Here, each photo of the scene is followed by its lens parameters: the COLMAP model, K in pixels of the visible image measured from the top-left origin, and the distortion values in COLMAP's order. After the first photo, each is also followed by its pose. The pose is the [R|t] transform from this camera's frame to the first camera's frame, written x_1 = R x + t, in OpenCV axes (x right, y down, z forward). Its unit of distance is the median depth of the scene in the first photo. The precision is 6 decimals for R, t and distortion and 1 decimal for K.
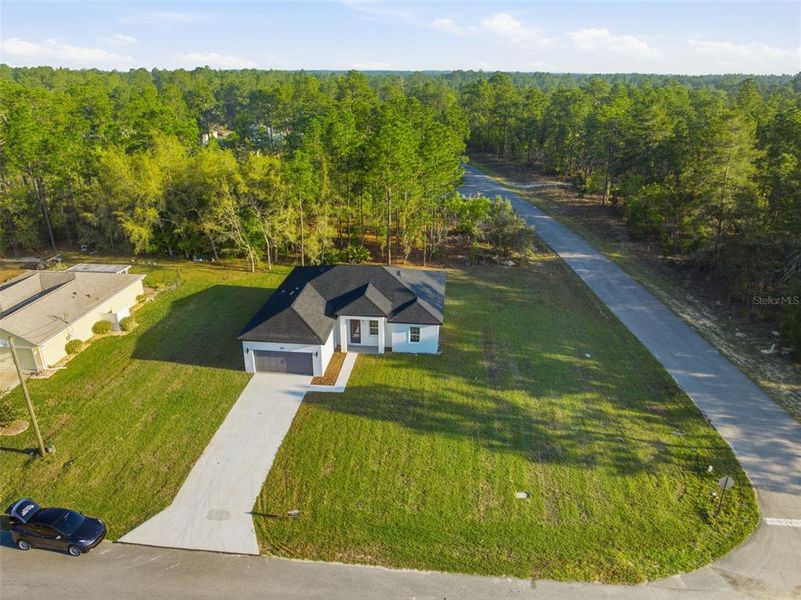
lens RADIAL K [[550.0, 0, 399.5], [0, 550.0, 299.2], [0, 0, 1]] dist [-0.000213, 0.000002]
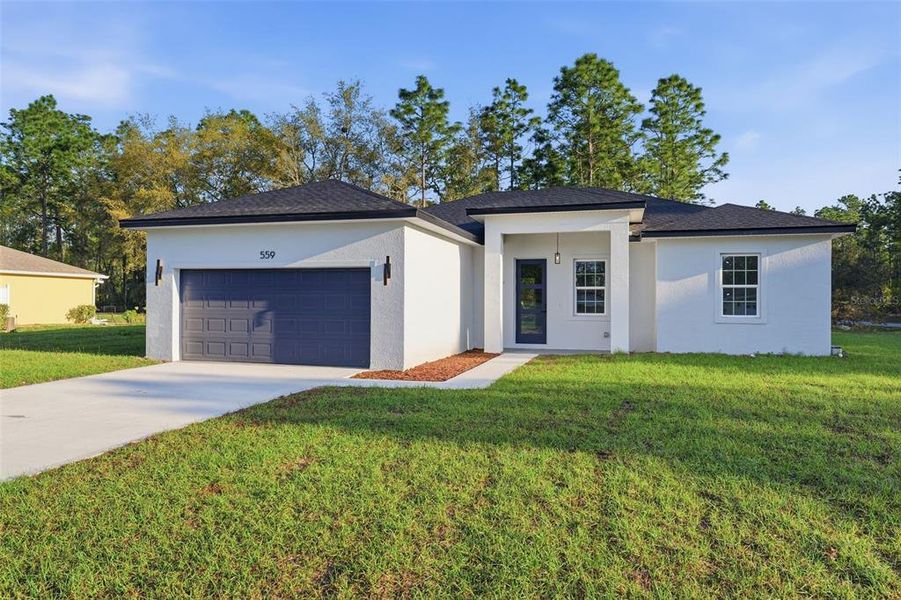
lens RADIAL K [[595.3, 0, 455.7], [0, 595.3, 301.2], [0, 0, 1]] dist [-0.001943, -0.000619]
pose [[0.984723, 0.000420, -0.174127, -0.068111], [-0.066126, 0.925986, -0.371721, 0.208644], [0.161083, 0.377557, 0.911868, 0.733668]]
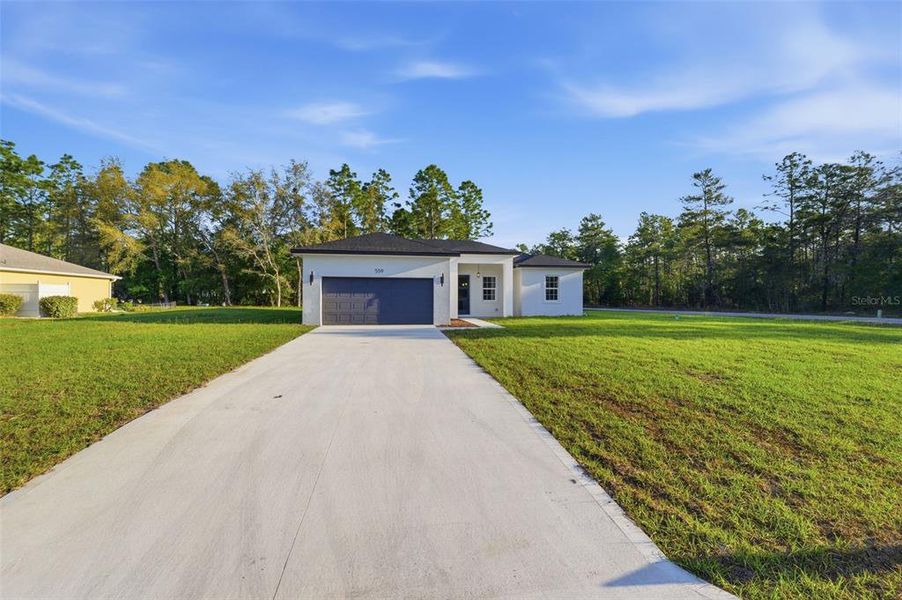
lens RADIAL K [[368.4, 0, 452.7], [0, 368.4, 297.4], [0, 0, 1]] dist [0.002016, 0.000391]
pose [[0.966499, -0.001420, 0.256668, -0.230850], [0.098240, 0.925886, -0.364806, 0.250501], [-0.237127, 0.377799, 0.895007, 0.641224]]
